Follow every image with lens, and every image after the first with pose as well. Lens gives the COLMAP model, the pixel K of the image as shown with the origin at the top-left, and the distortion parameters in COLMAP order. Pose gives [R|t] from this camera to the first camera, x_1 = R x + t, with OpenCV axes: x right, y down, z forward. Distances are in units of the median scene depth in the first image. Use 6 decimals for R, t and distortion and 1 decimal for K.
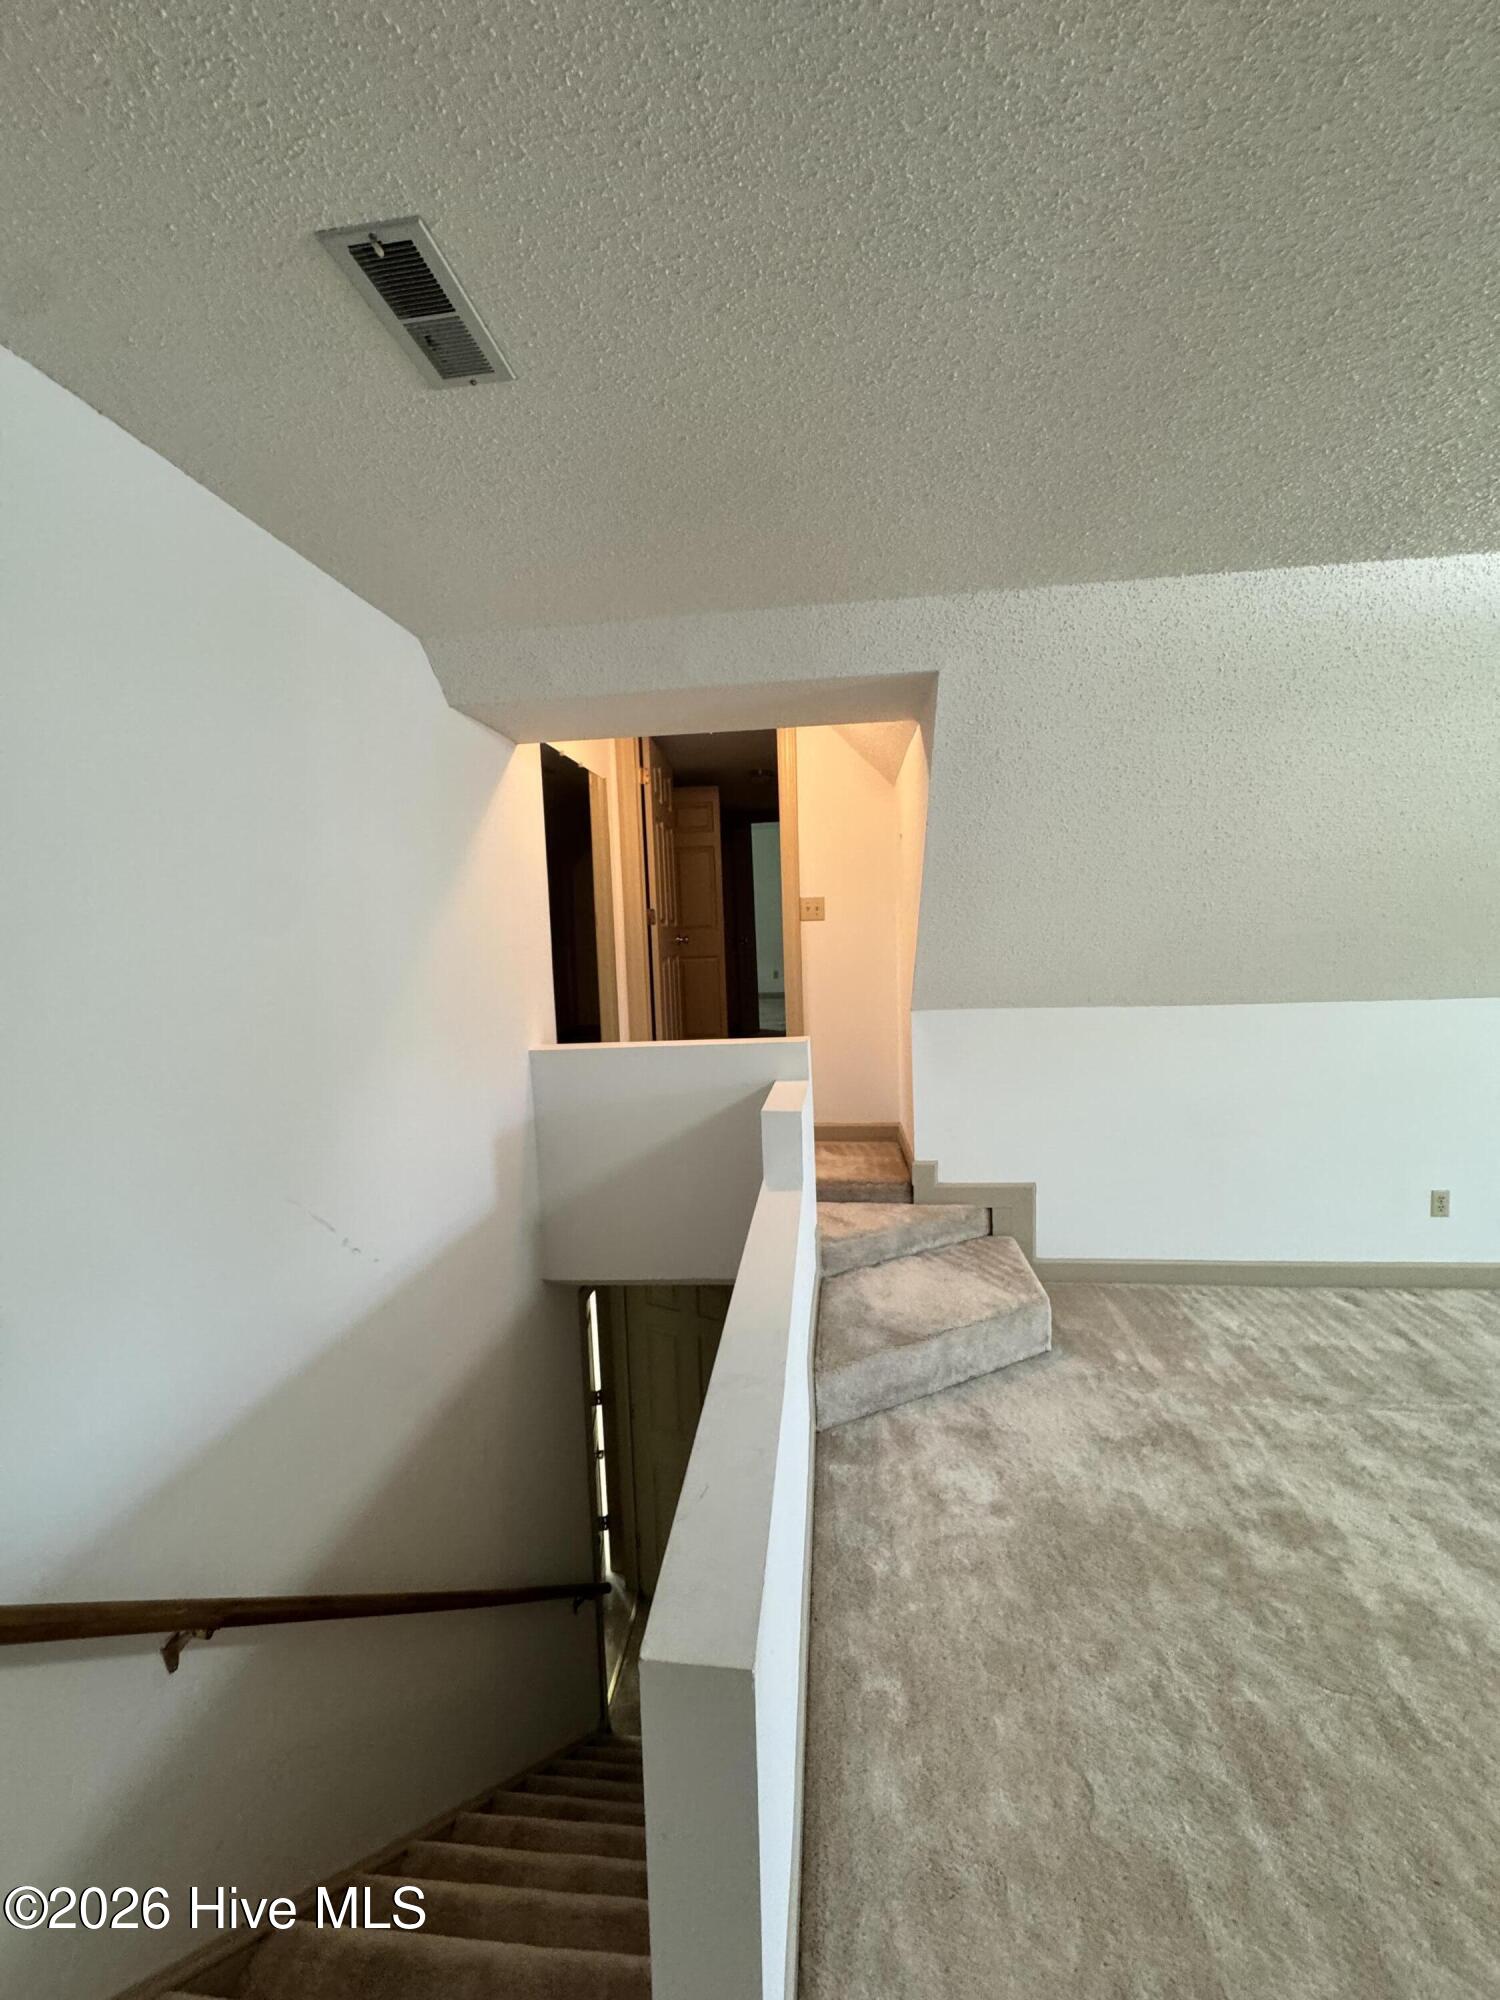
lens RADIAL K [[800.4, 0, 750.0], [0, 800.4, 1000.0], [0, 0, 1]] dist [-0.001854, 0.000375]
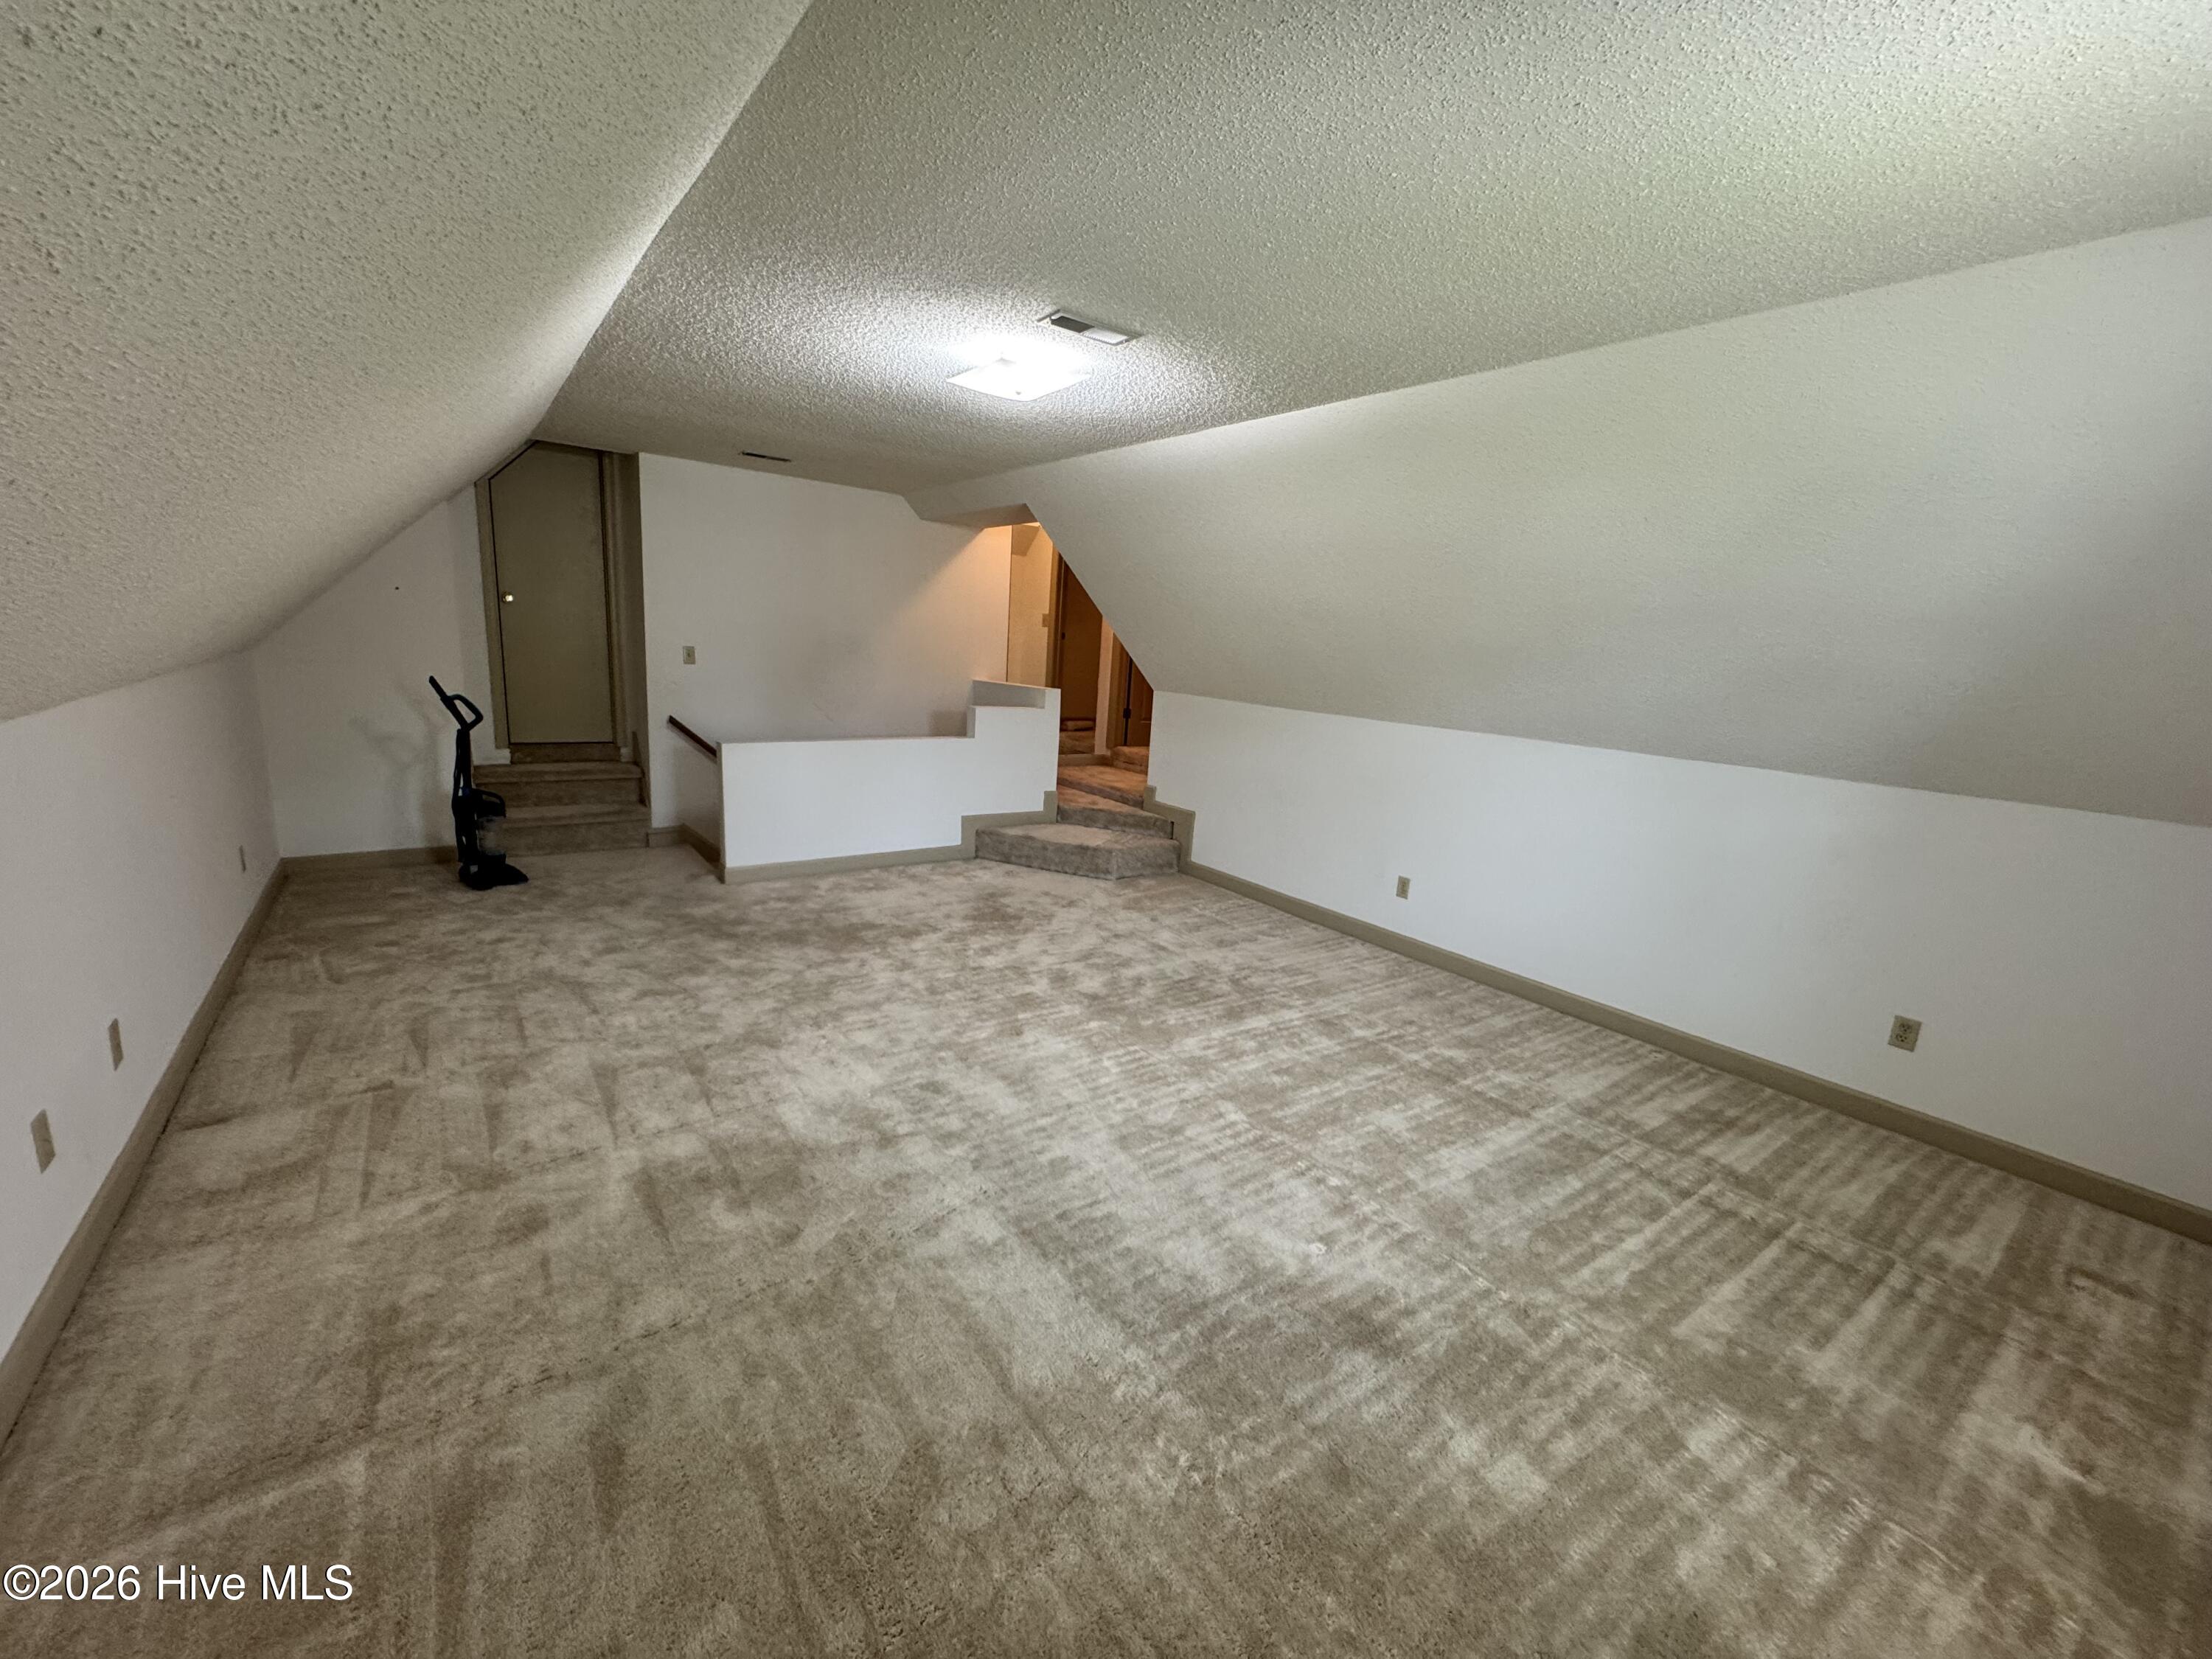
lens RADIAL K [[885.2, 0, 1106.0], [0, 885.2, 829.5], [0, 0, 1]] dist [-0.001854, 0.000375]
pose [[0.672664, 0.227572, -0.704084, 1.514799], [-0.146990, 0.973664, 0.174275, -0.011519], [0.725201, -0.013735, 0.688400, -0.315808]]
